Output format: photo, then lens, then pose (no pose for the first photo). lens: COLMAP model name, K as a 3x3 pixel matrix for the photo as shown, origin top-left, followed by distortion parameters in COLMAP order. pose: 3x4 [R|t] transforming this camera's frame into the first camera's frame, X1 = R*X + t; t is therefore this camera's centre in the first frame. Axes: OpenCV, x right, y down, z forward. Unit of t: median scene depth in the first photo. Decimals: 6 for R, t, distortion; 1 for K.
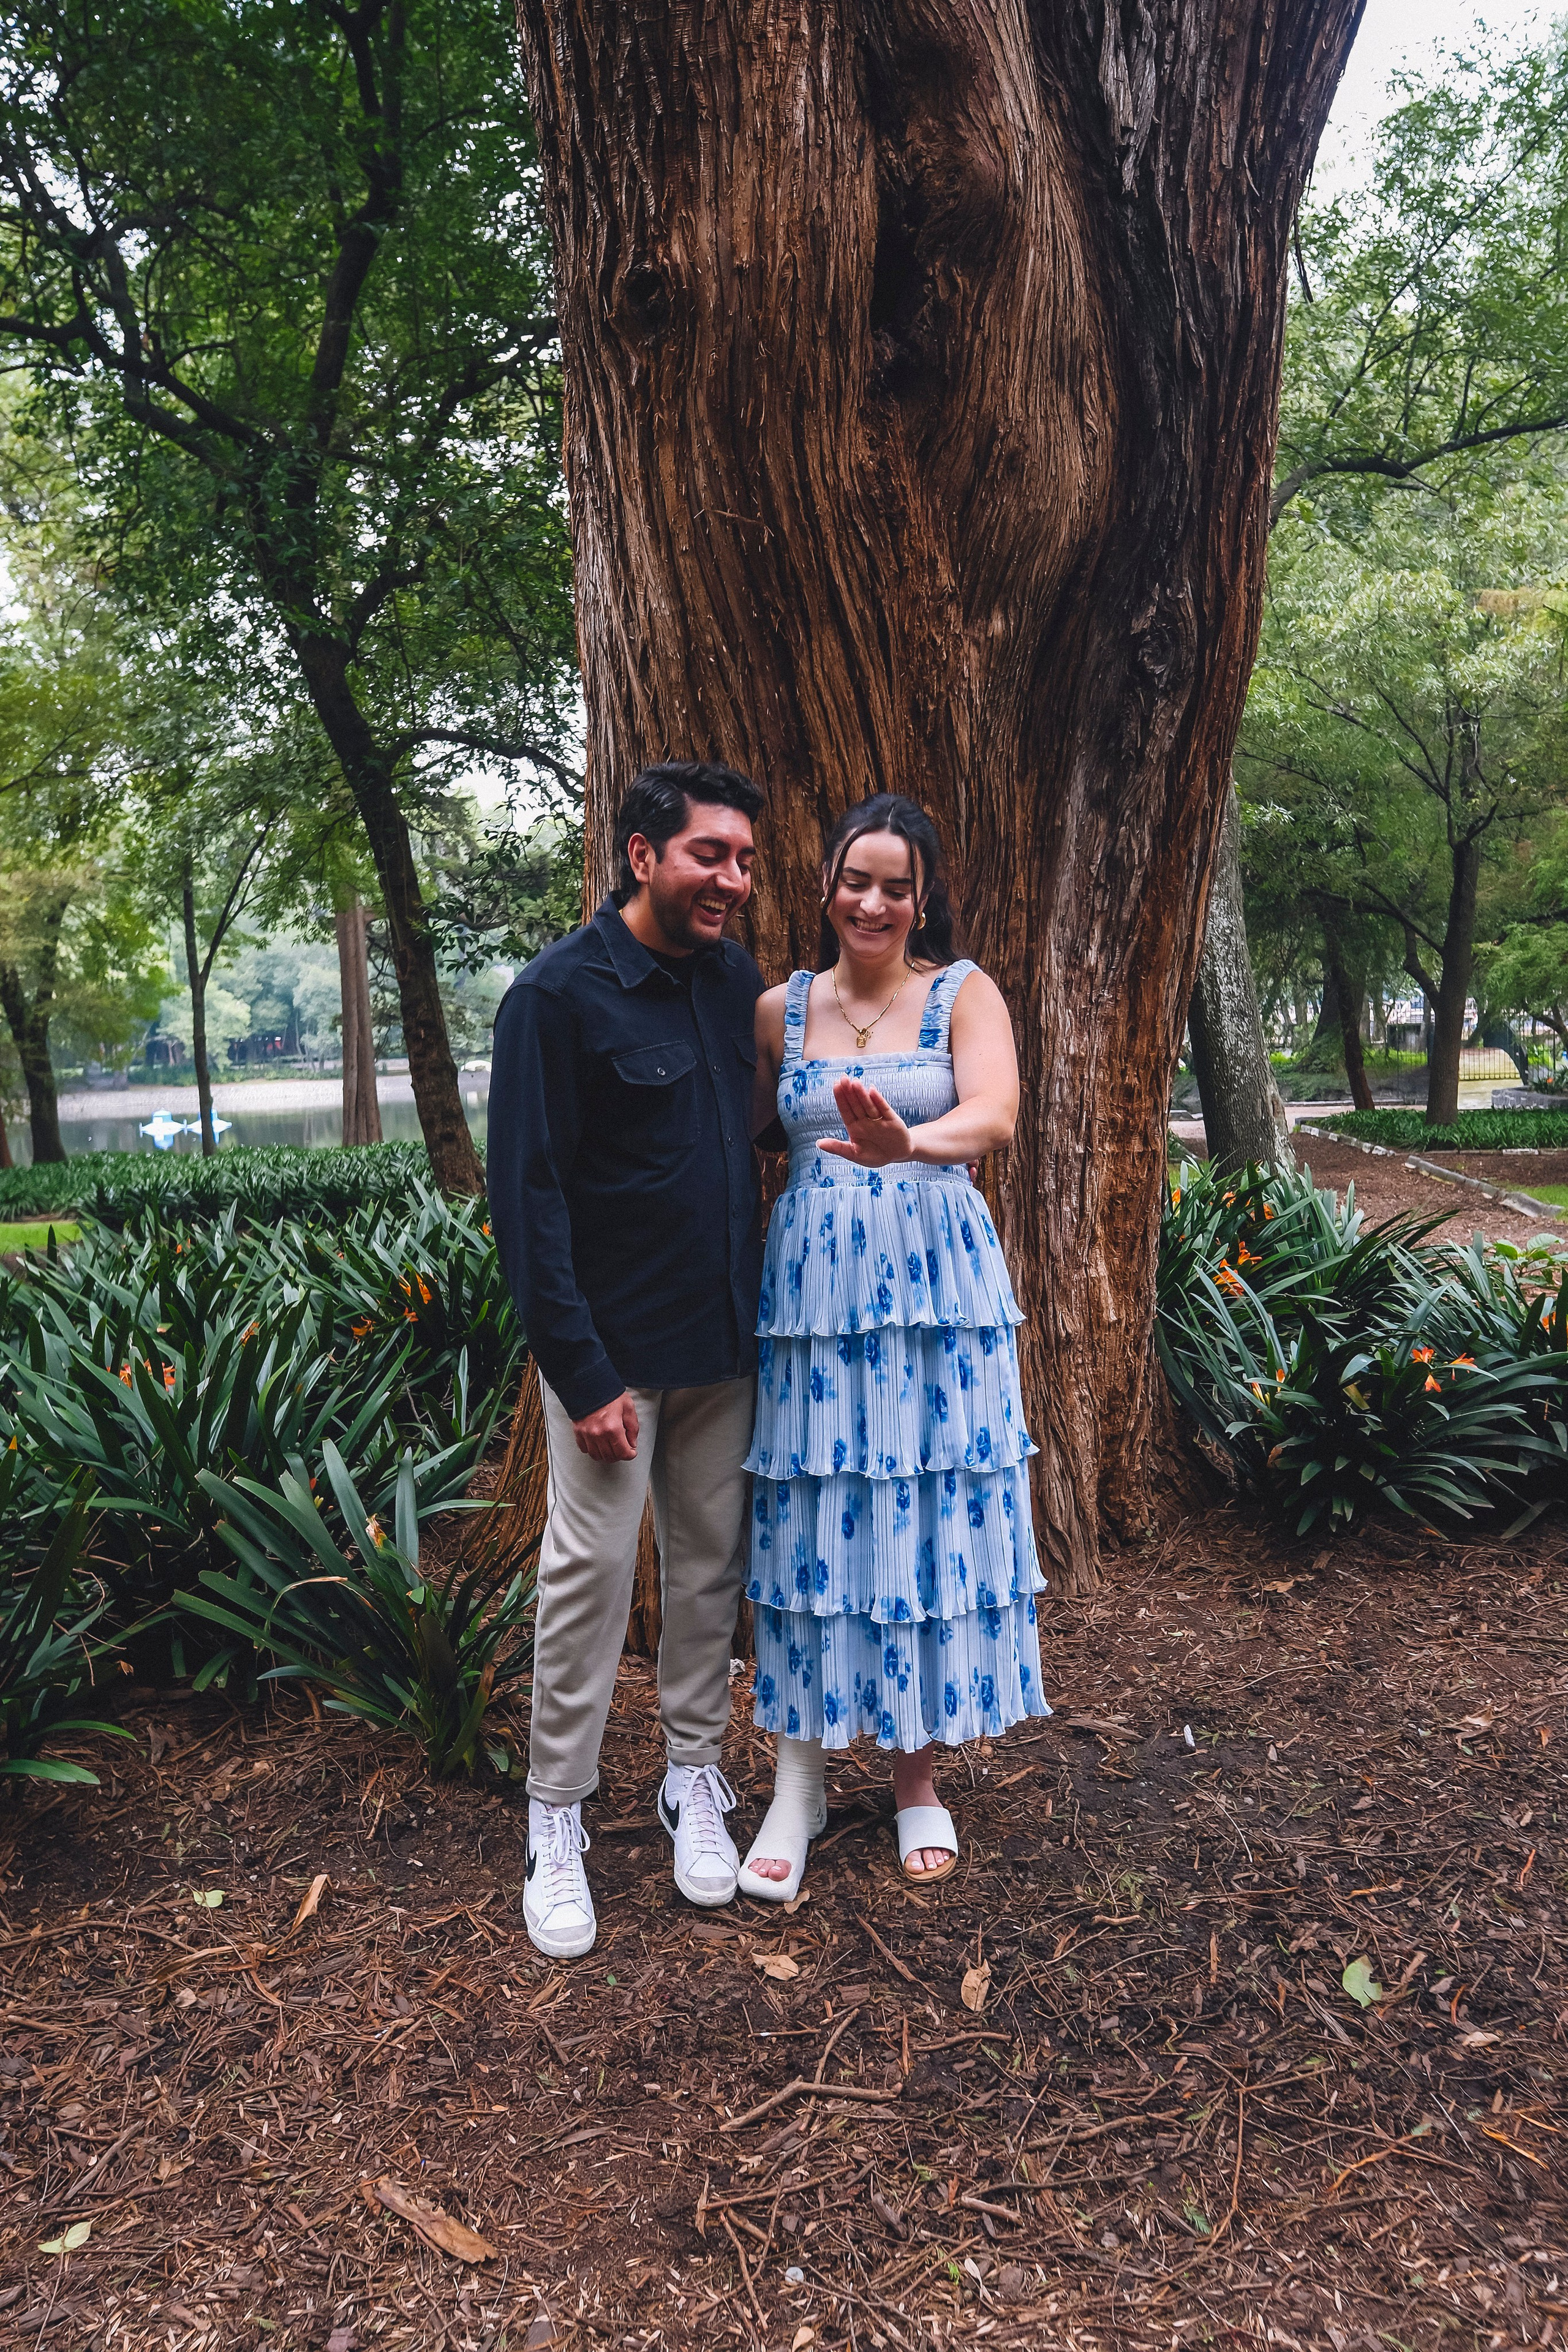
lens RADIAL K [[1664.9, 0, 784.0], [0, 1664.9, 1176.0], [0, 0, 1]] dist [-0.036681, 0.025283]
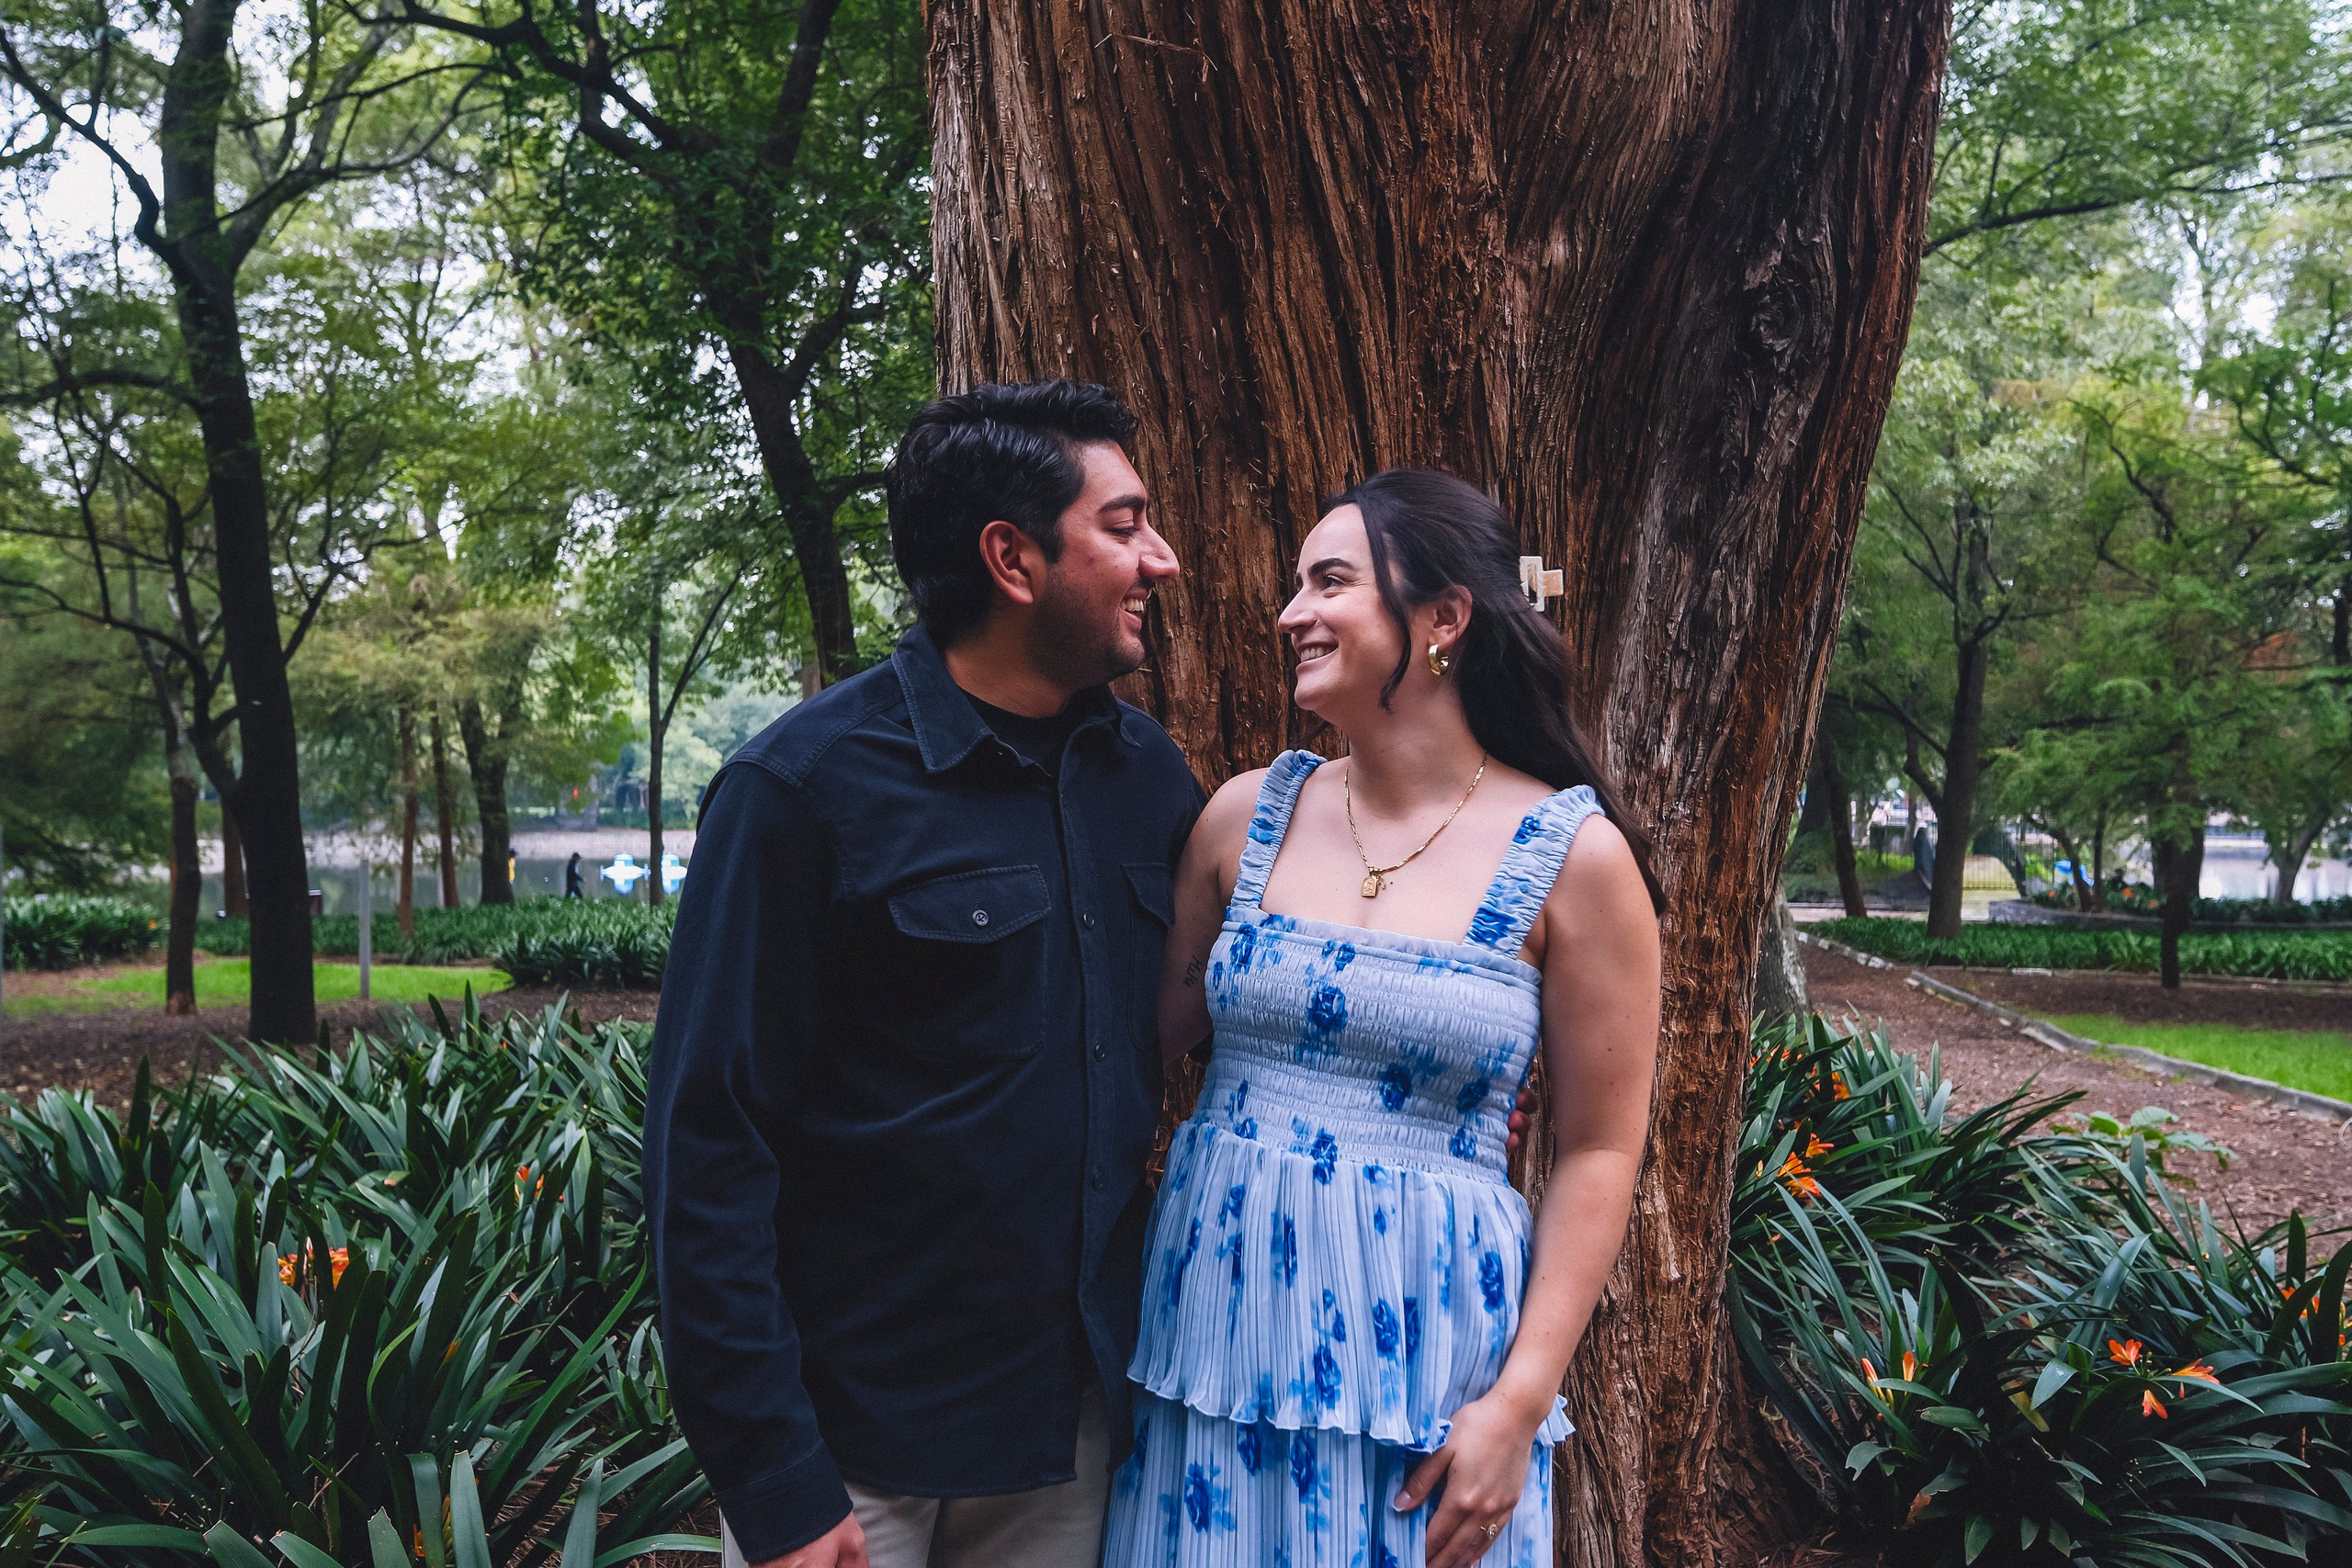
lens RADIAL K [[1664.8, 0, 1176.0], [0, 1664.8, 784.0], [0, 0, 1]] dist [-0.036681, 0.025283]
pose [[0.997874, 0.045881, -0.046276, 0.014046], [-0.050165, 0.994106, -0.096110, -0.040596], [0.041594, 0.098227, 0.994294, 0.288755]]
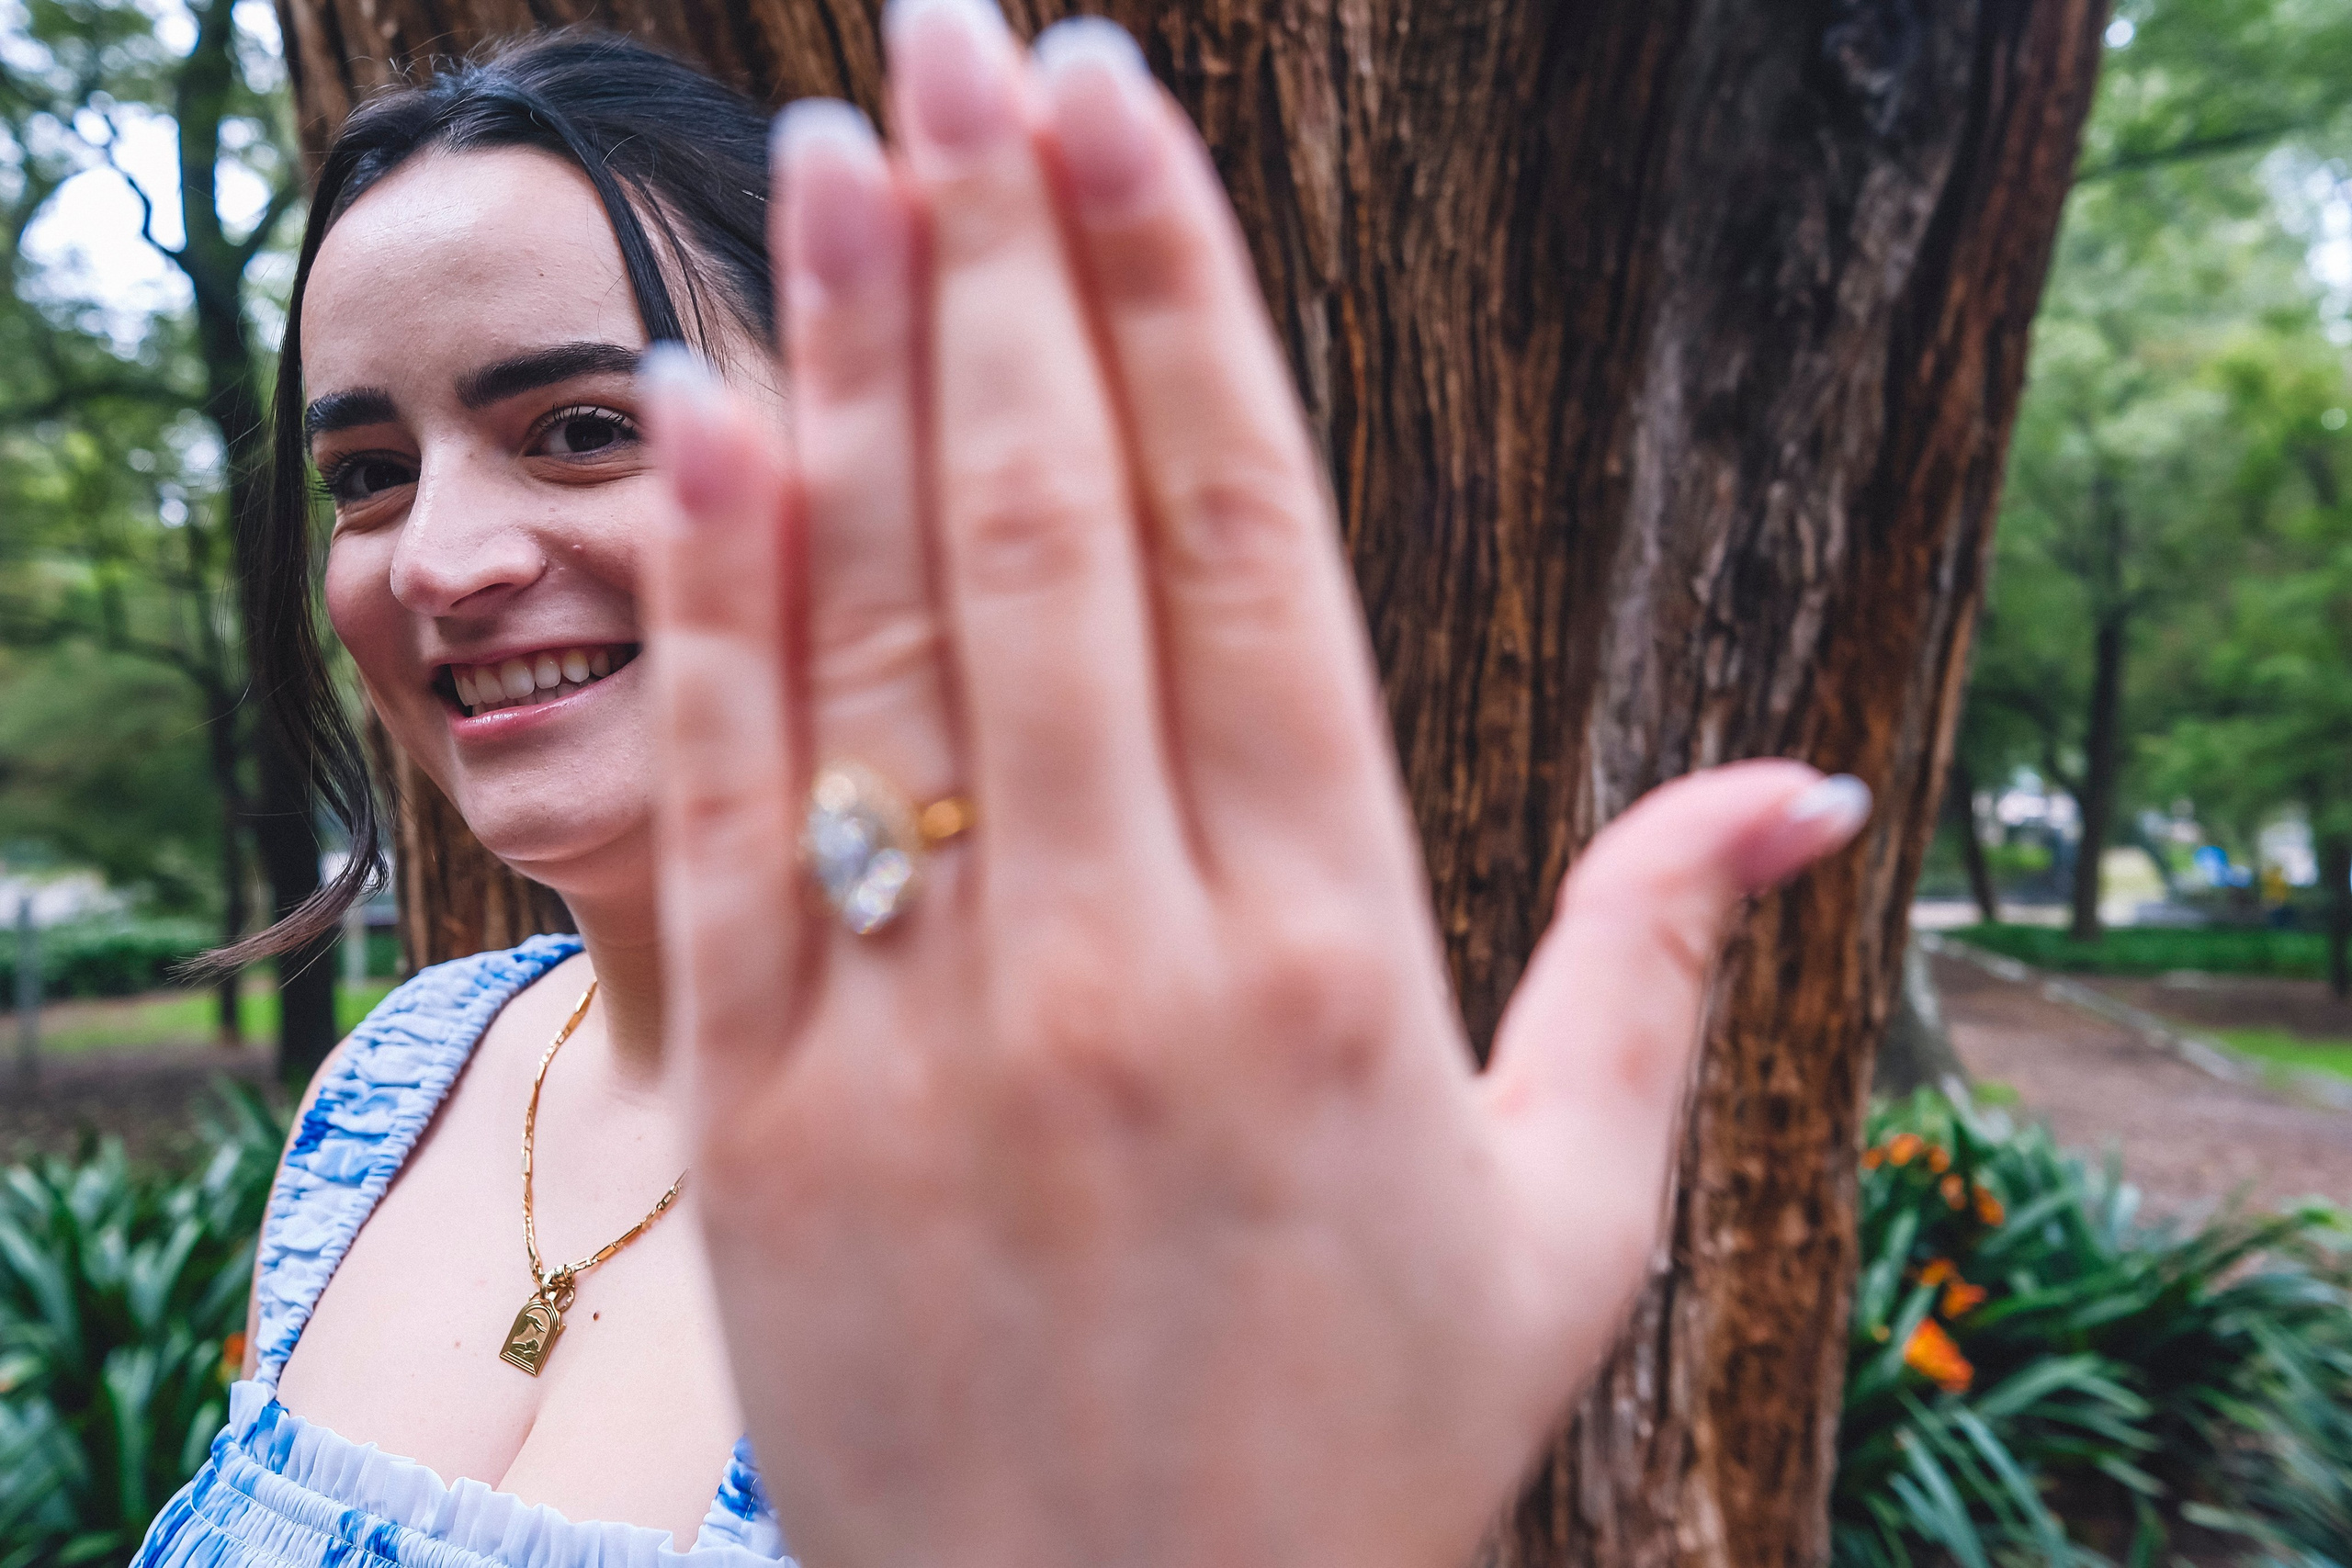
lens RADIAL K [[1677.6, 0, 1206.6], [0, 1677.6, 781.2], [0, 0, 1]] dist [-0.037223, 0.024839]
pose [[0.995167, 0.028698, -0.093914, 0.097908], [-0.037979, 0.994404, -0.098580, -0.085919], [0.090559, 0.101670, 0.990688, 0.547013]]
